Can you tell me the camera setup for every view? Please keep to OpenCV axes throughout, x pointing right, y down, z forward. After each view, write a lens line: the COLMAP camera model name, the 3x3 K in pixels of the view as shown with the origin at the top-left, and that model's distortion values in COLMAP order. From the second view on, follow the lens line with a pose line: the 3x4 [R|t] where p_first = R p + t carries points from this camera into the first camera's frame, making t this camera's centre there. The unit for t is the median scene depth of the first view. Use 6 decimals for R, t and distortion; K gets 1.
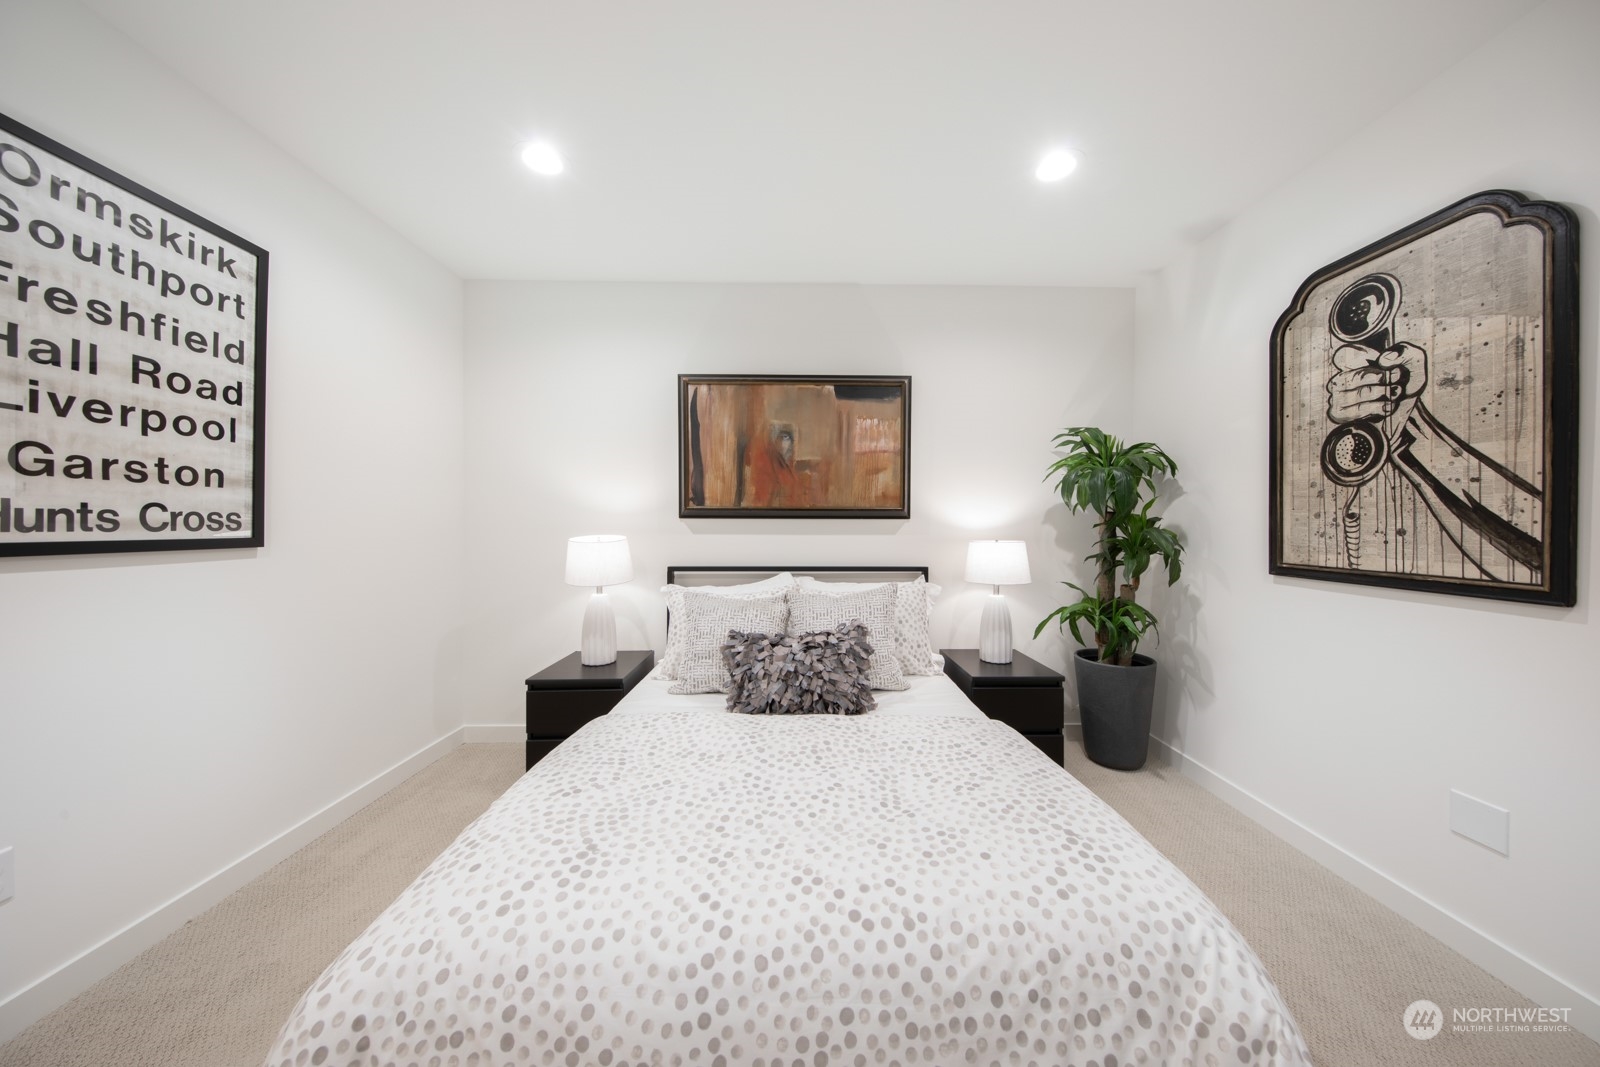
lens RADIAL K [[481.7, 0, 800.0], [0, 481.7, 533.5], [0, 0, 1]] dist [0.000574, -0.003042]
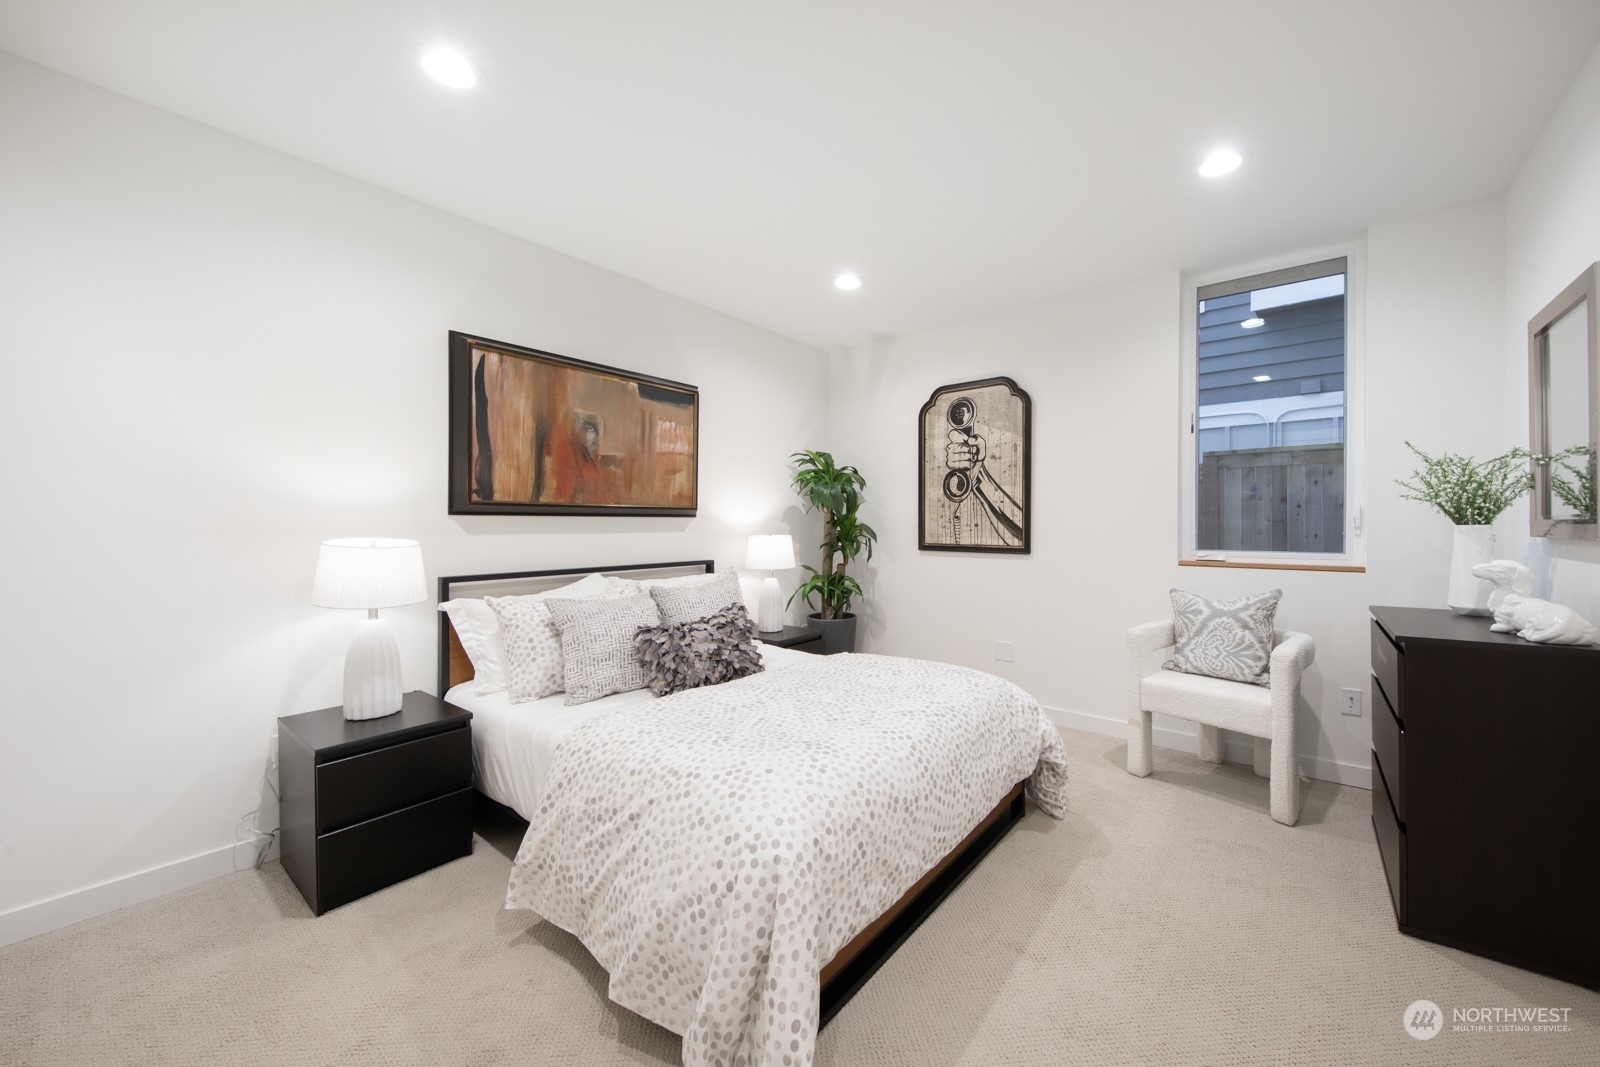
lens RADIAL K [[601.2, 0, 800.0], [0, 601.2, 533.5], [0, 0, 1]] dist [0.000615, -0.000018]
pose [[0.651989, -0.015344, 0.758073, -0.757651], [0.016337, 0.999847, 0.006187, 0.002506], [-0.758052, 0.008350, 0.652140, -0.076910]]
